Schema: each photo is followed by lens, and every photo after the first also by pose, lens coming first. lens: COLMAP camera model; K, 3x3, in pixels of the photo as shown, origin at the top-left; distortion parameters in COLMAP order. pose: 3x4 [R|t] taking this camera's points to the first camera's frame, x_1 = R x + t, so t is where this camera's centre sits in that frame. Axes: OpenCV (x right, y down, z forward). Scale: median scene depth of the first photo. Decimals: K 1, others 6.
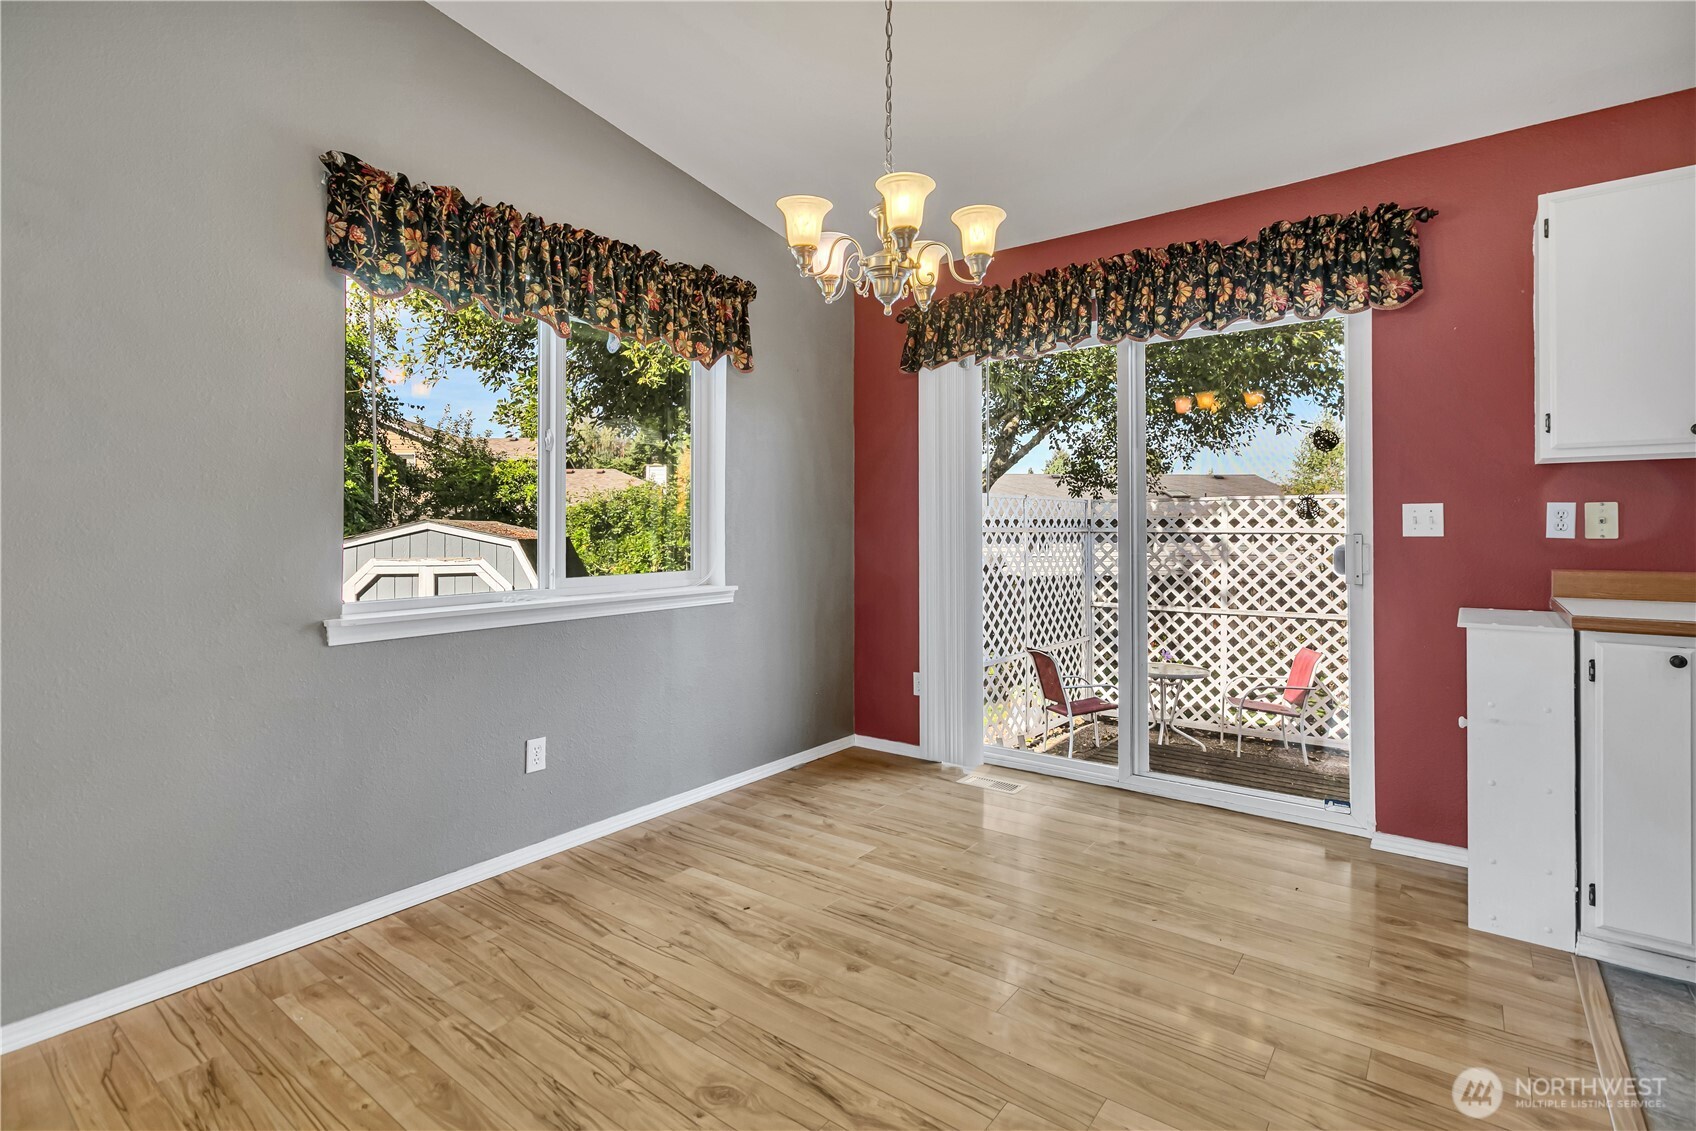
lens RADIAL K [[807.3, 0, 901.0], [0, 807.3, 482.5], [0, 0, 1]] dist [0.003176, 0.000912]
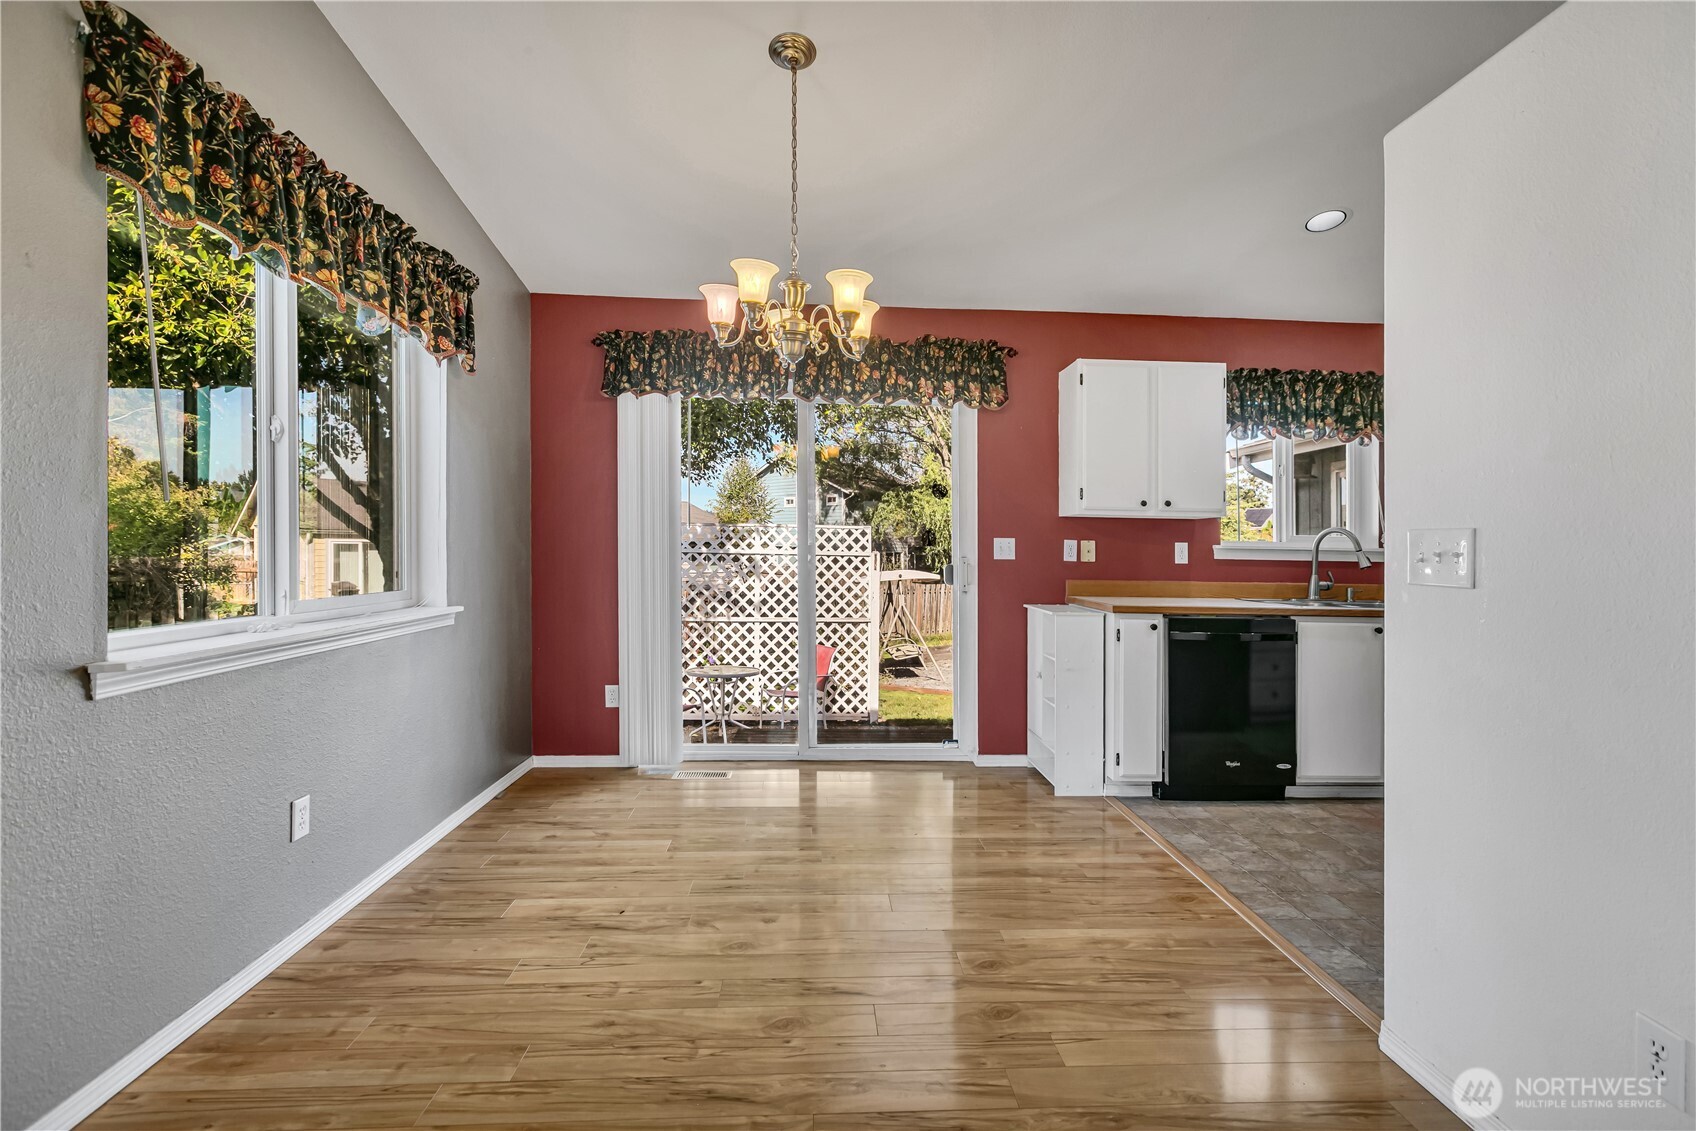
lens RADIAL K [[778.4, 0, 863.1], [0, 778.4, 498.8], [0, 0, 1]] dist [0.008004, -0.000383]
pose [[0.763003, 0.059564, 0.643644, -0.487887], [-0.055572, 0.998103, -0.026489, 0.004858], [-0.644001, -0.015558, 0.764866, 0.032100]]
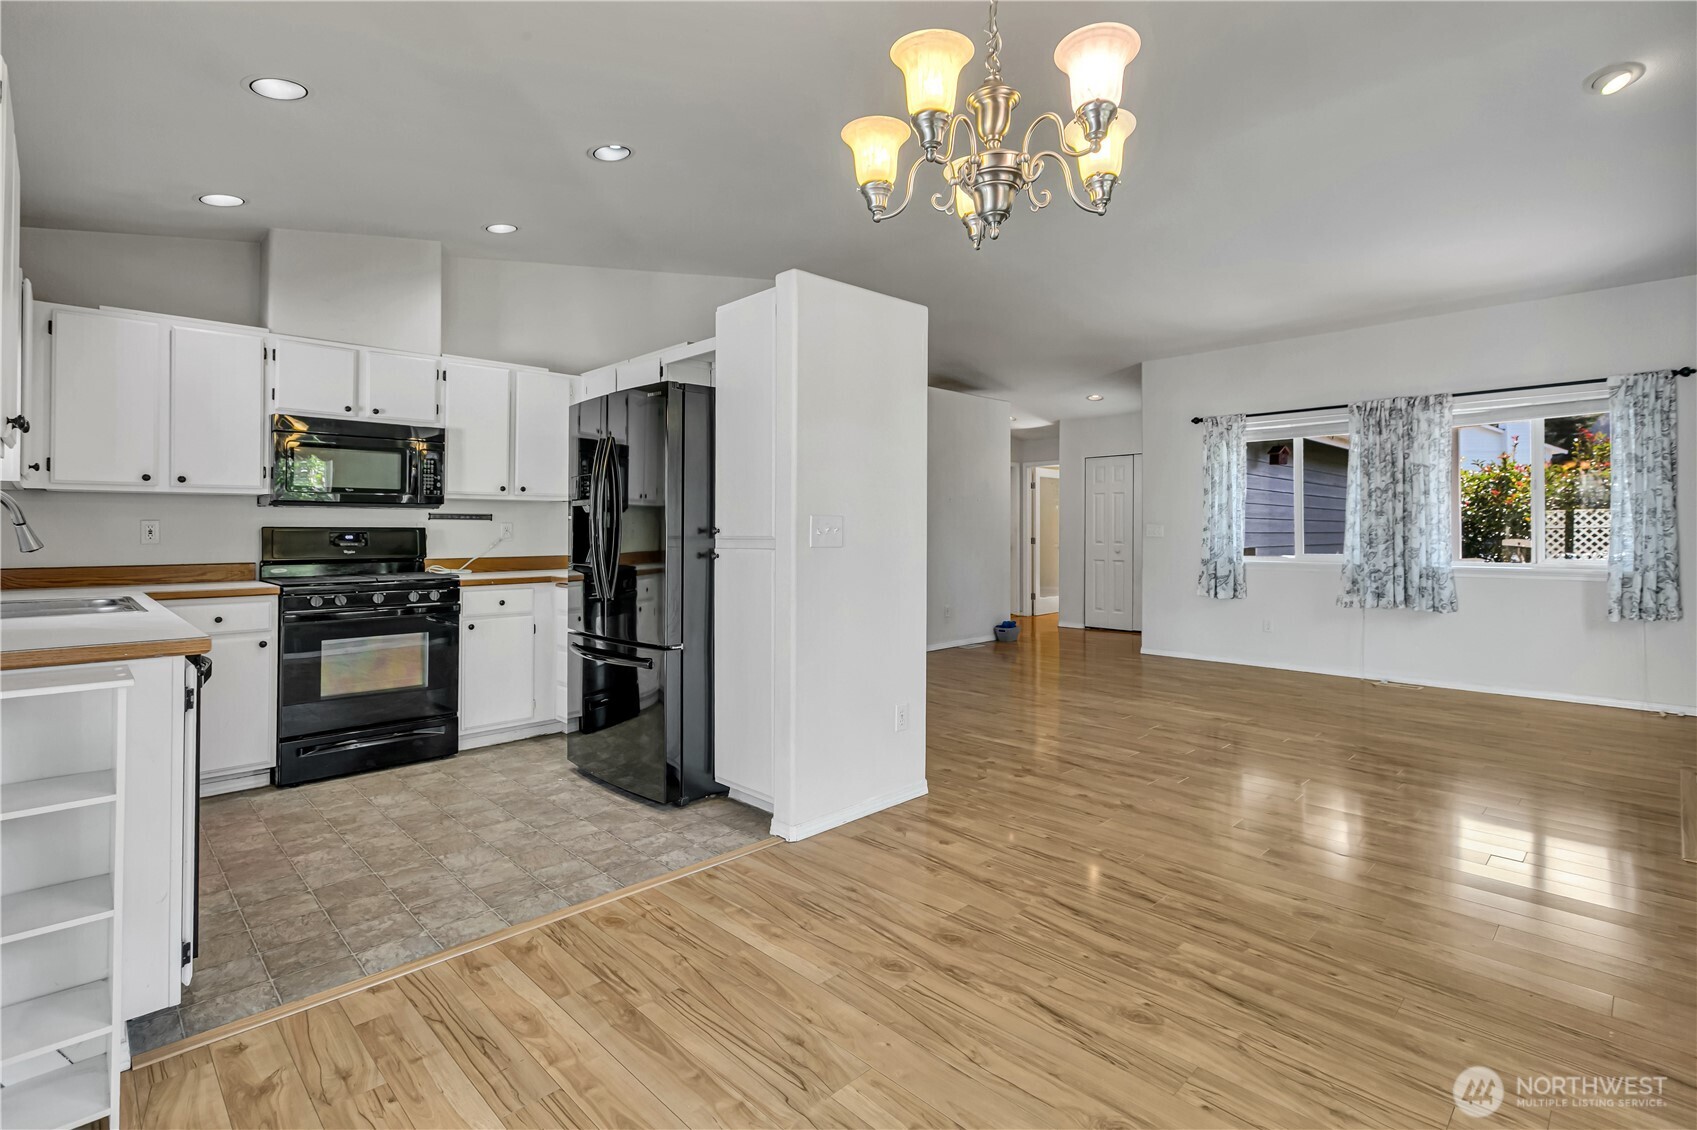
lens RADIAL K [[789.7, 0, 855.3], [0, 789.7, 526.6], [0, 0, 1]] dist [-0.002668, 0.000041]
pose [[-0.988152, 0.008314, 0.153255, 0.000740], [-0.000405, 0.998387, -0.056775, 0.060835], [-0.153480, -0.056164, -0.986554, 1.180962]]
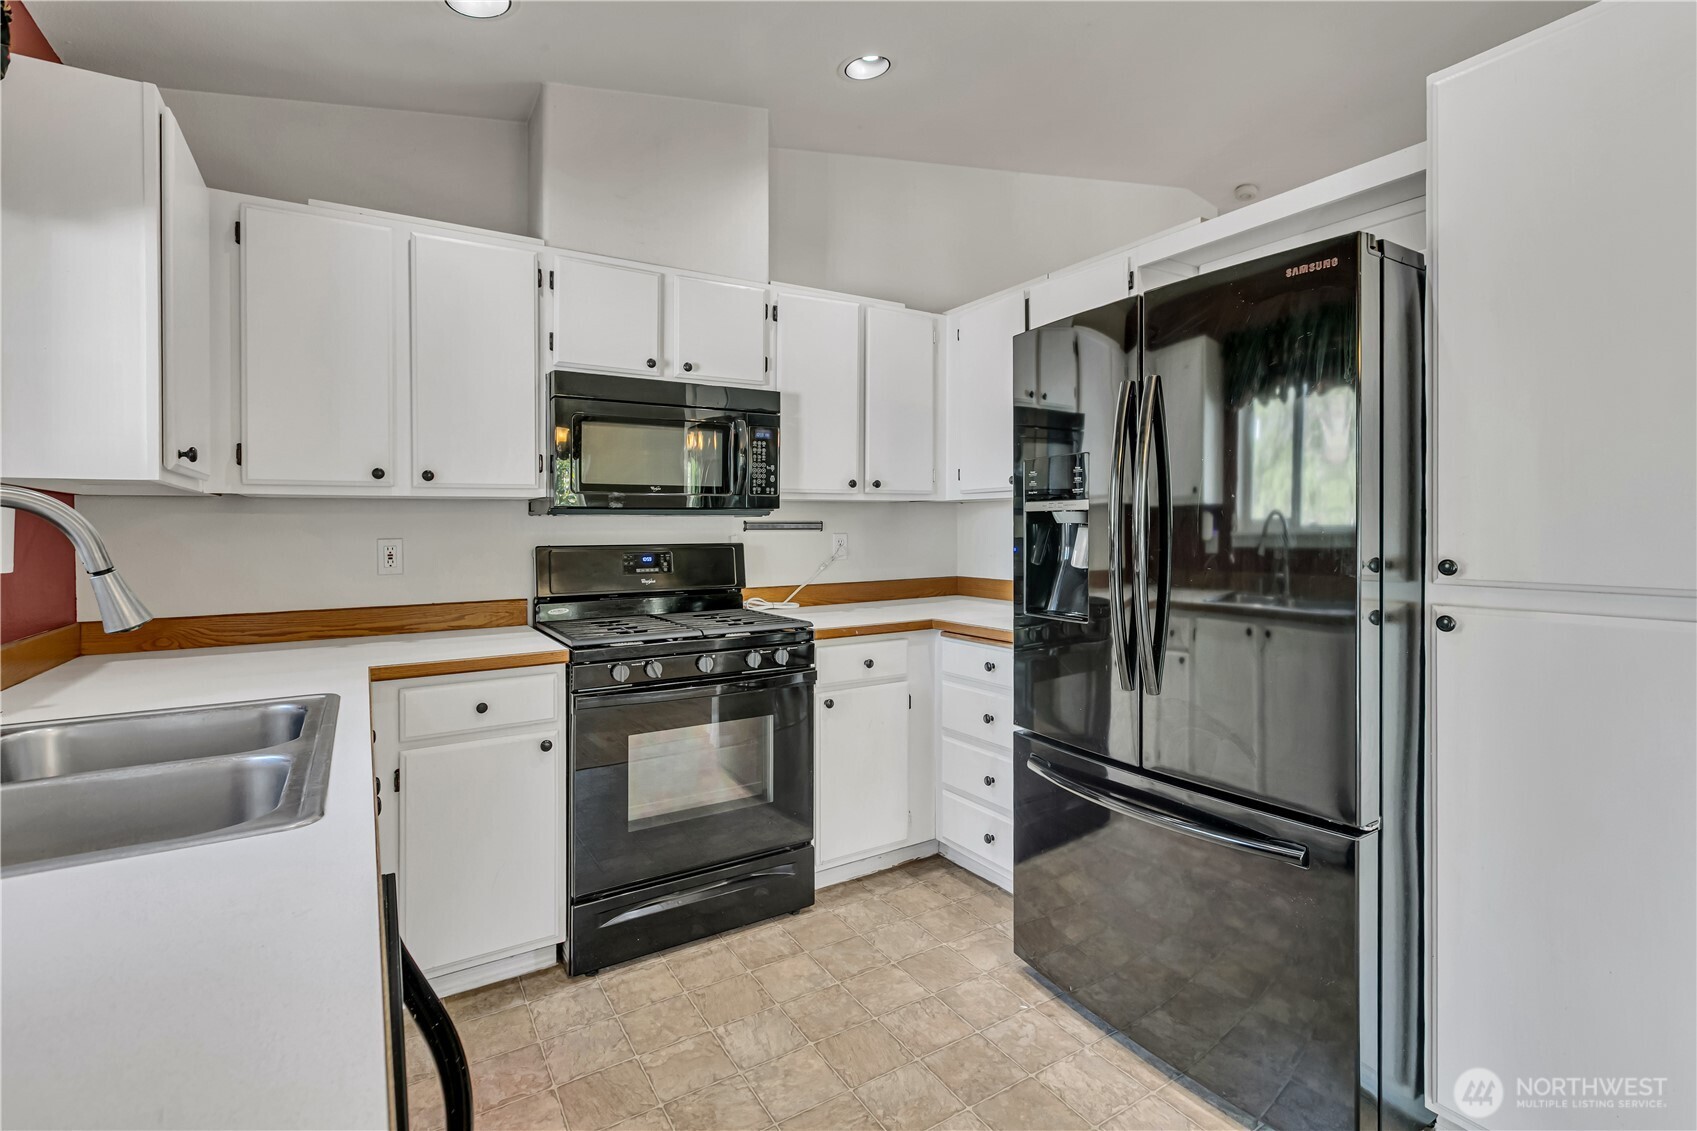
lens RADIAL K [[781.6, 0, 864.5], [0, 781.6, 531.3], [0, 0, 1]] dist [0.001471, 0.000557]
pose [[-0.931988, 0.009577, 0.362362, 0.516128], [-0.006361, 0.999065, -0.042764, 0.006082], [-0.362432, -0.042160, -0.931056, 0.719975]]
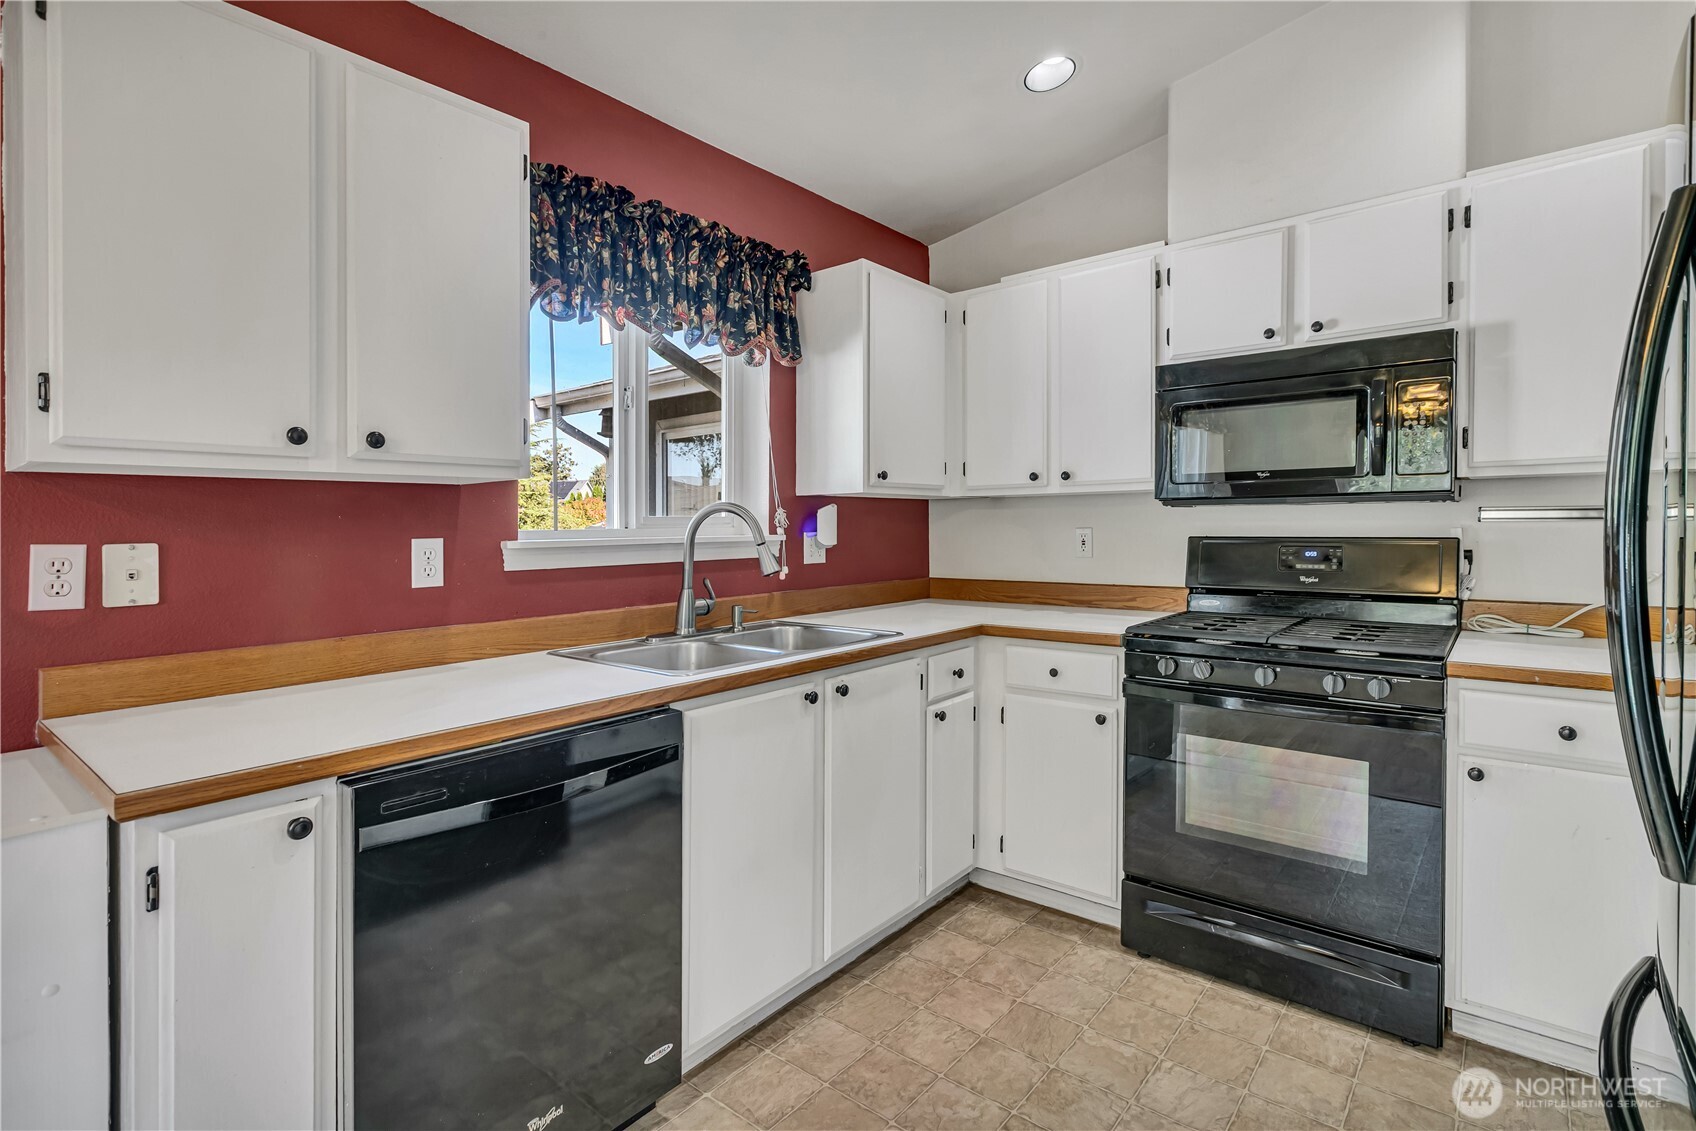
lens RADIAL K [[808.2, 0, 869.8], [0, 808.2, 524.8], [0, 0, 1]] dist [0.000050, 0.000540]
pose [[0.035384, 0.002981, 0.999369, 0.244696], [-0.040661, 0.999172, -0.001541, -0.009588], [-0.998546, -0.040581, 0.035476, 0.371776]]
